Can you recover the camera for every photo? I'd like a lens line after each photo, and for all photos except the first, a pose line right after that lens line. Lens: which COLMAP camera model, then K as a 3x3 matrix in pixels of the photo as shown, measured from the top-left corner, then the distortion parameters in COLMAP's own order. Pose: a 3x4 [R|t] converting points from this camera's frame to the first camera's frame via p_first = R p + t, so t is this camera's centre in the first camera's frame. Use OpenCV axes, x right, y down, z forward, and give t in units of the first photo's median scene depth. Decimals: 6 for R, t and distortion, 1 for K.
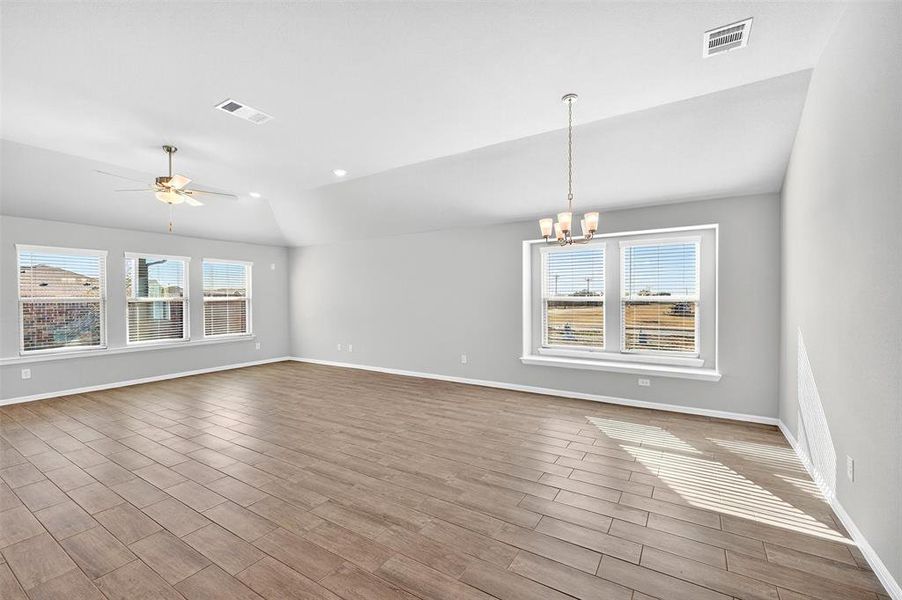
lens RADIAL K [[384.3, 0, 454.4], [0, 384.3, 301.5], [0, 0, 1]] dist [0.000603, -0.000157]
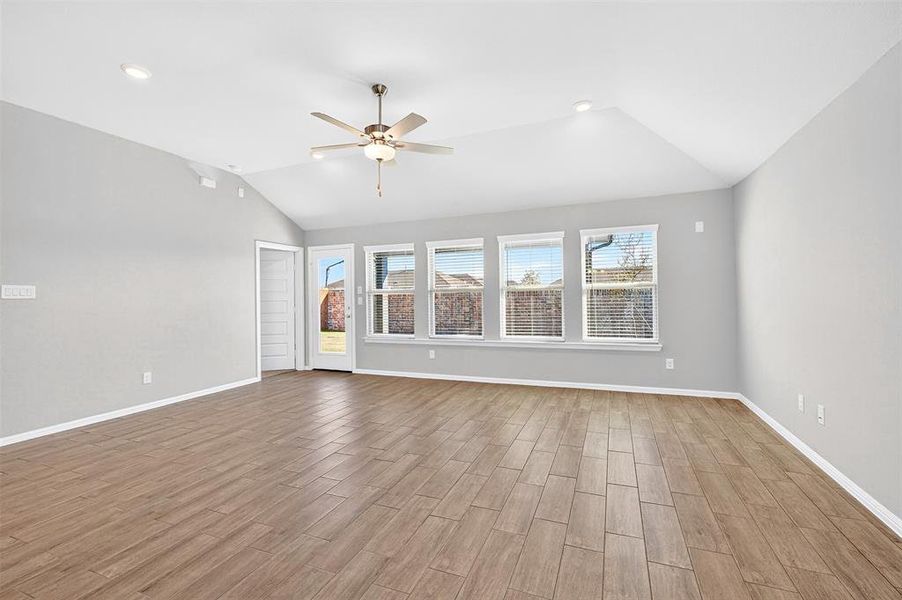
lens RADIAL K [[390.7, 0, 458.9], [0, 390.7, 291.7], [0, 0, 1]] dist [-0.000123, -0.000101]
pose [[0.178390, -0.009214, -0.983917, 0.048414], [0.004767, 0.999953, -0.008500, 0.013285], [0.983948, -0.003174, 0.178425, 0.958803]]
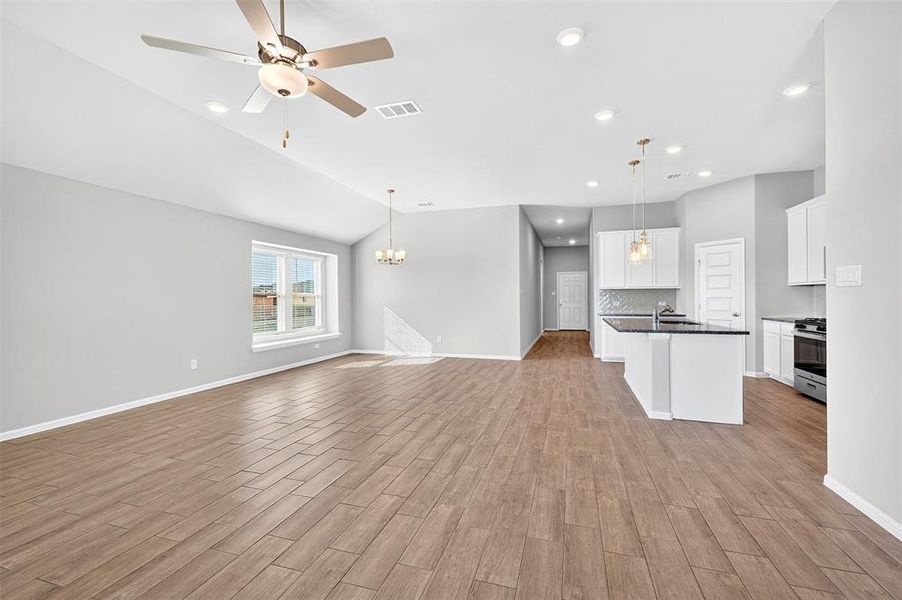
lens RADIAL K [[384.3, 0, 454.4], [0, 384.3, 301.5], [0, 0, 1]] dist [0.000603, -0.000157]
pose [[-0.259520, -0.003098, 0.965733, -1.218672], [0.018663, 0.999792, 0.008222, 0.021607], [-0.965557, 0.020158, -0.259409, 0.867660]]
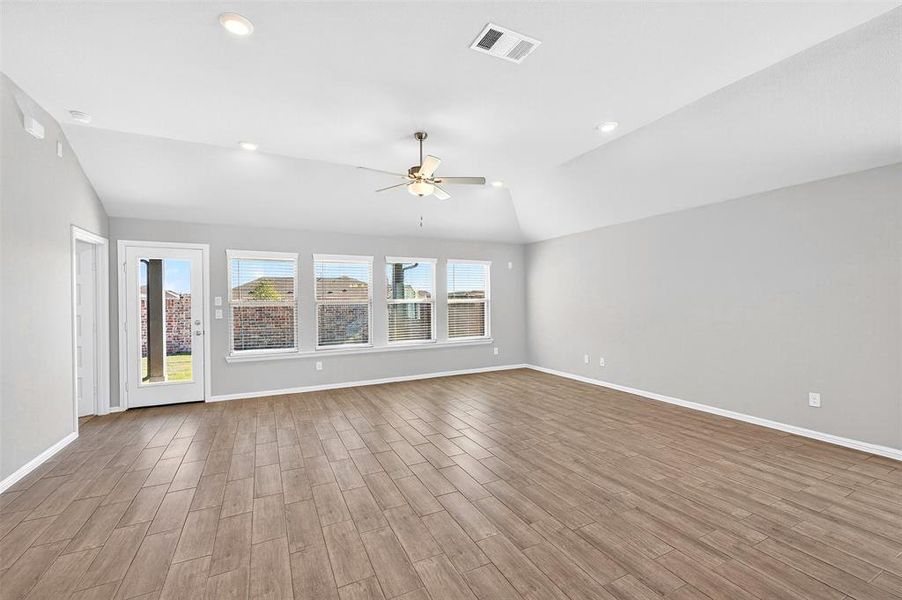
lens RADIAL K [[384.3, 0, 454.4], [0, 384.3, 301.5], [0, 0, 1]] dist [0.000603, -0.000157]
pose [[0.854237, -0.001701, -0.519881, -0.187441], [-0.000268, 0.999993, -0.003712, -0.001109], [0.519884, 0.003310, 0.854230, 0.249846]]
